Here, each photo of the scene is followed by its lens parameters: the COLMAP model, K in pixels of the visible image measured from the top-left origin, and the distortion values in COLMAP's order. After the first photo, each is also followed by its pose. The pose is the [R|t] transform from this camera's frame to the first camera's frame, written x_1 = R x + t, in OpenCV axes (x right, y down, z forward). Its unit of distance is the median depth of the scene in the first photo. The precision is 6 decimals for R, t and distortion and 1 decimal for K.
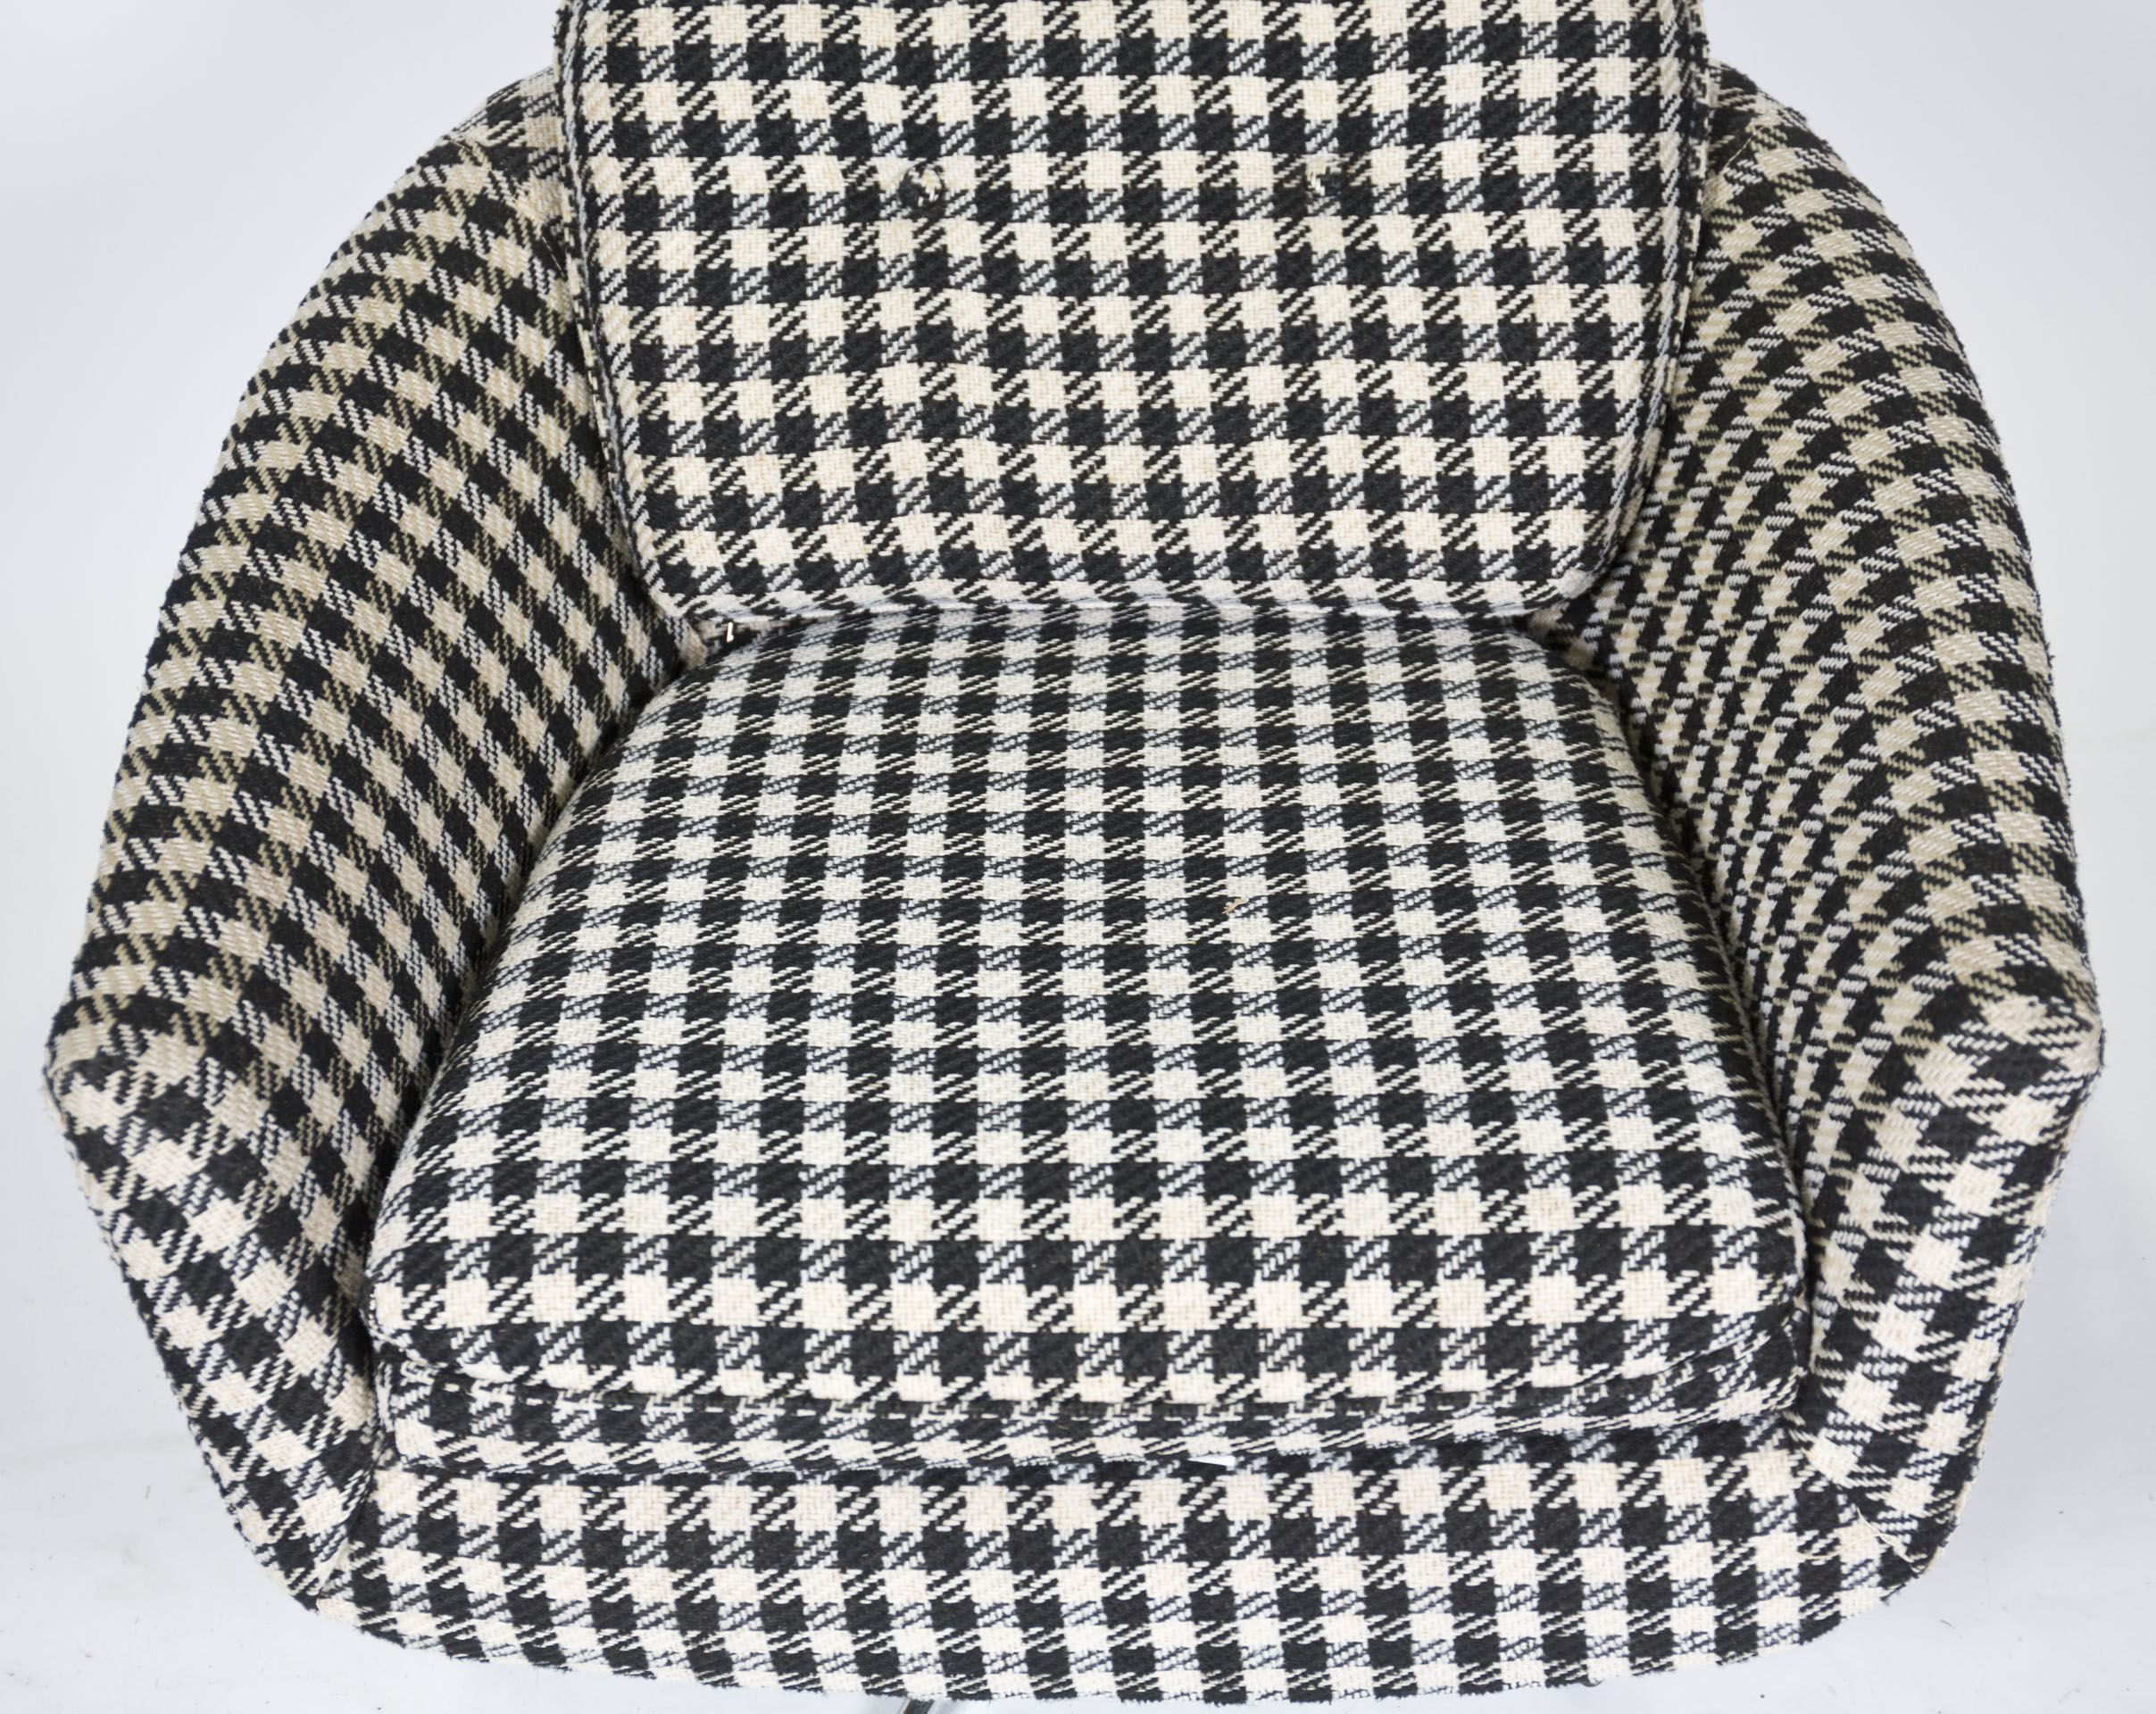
lens RADIAL K [[3125.6, 0, 1097.9], [0, 3125.6, 855.1], [0, 0, 1]] dist [0.048918, 0.075332]
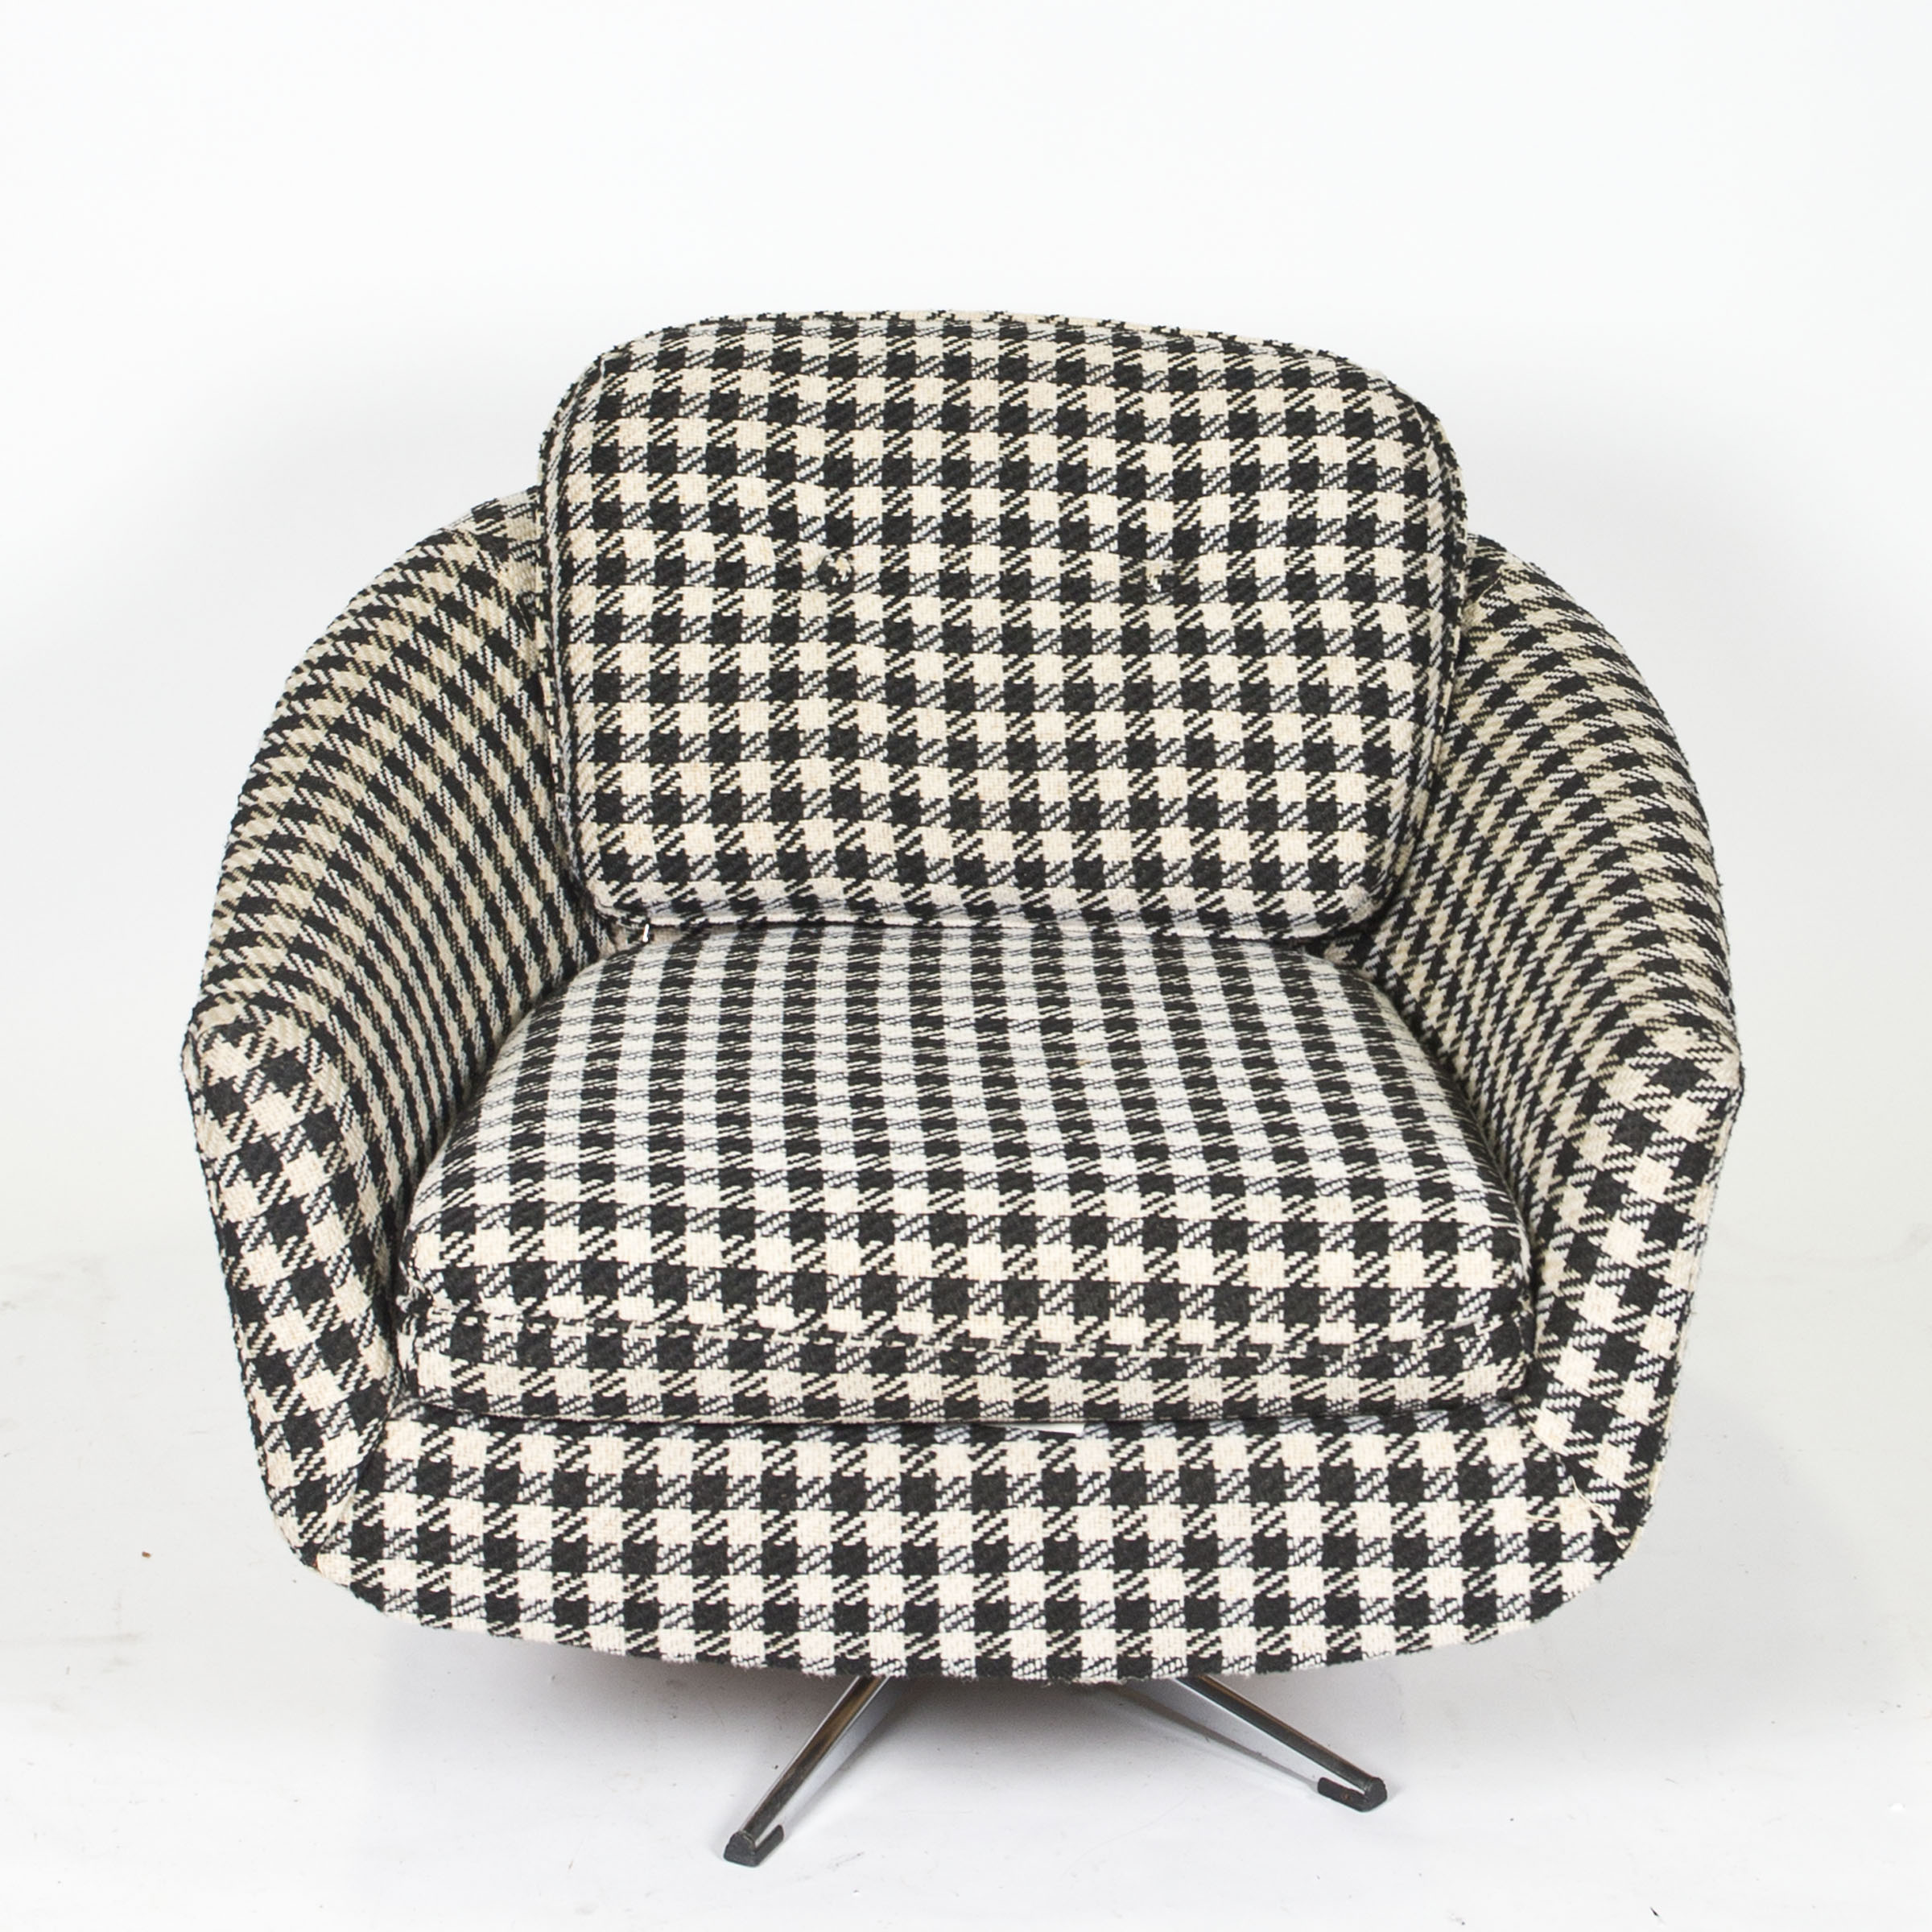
lens RADIAL K [[4154.2, 0, 966.0], [0, 4154.2, 966.0], [0, 0, 1]] dist [0.051841, -0.003359]
pose [[0.997647, 0.049902, 0.047023, -0.089844], [-0.034156, 0.956344, -0.290239, 0.497361], [-0.059453, 0.287950, 0.955798, -0.636514]]
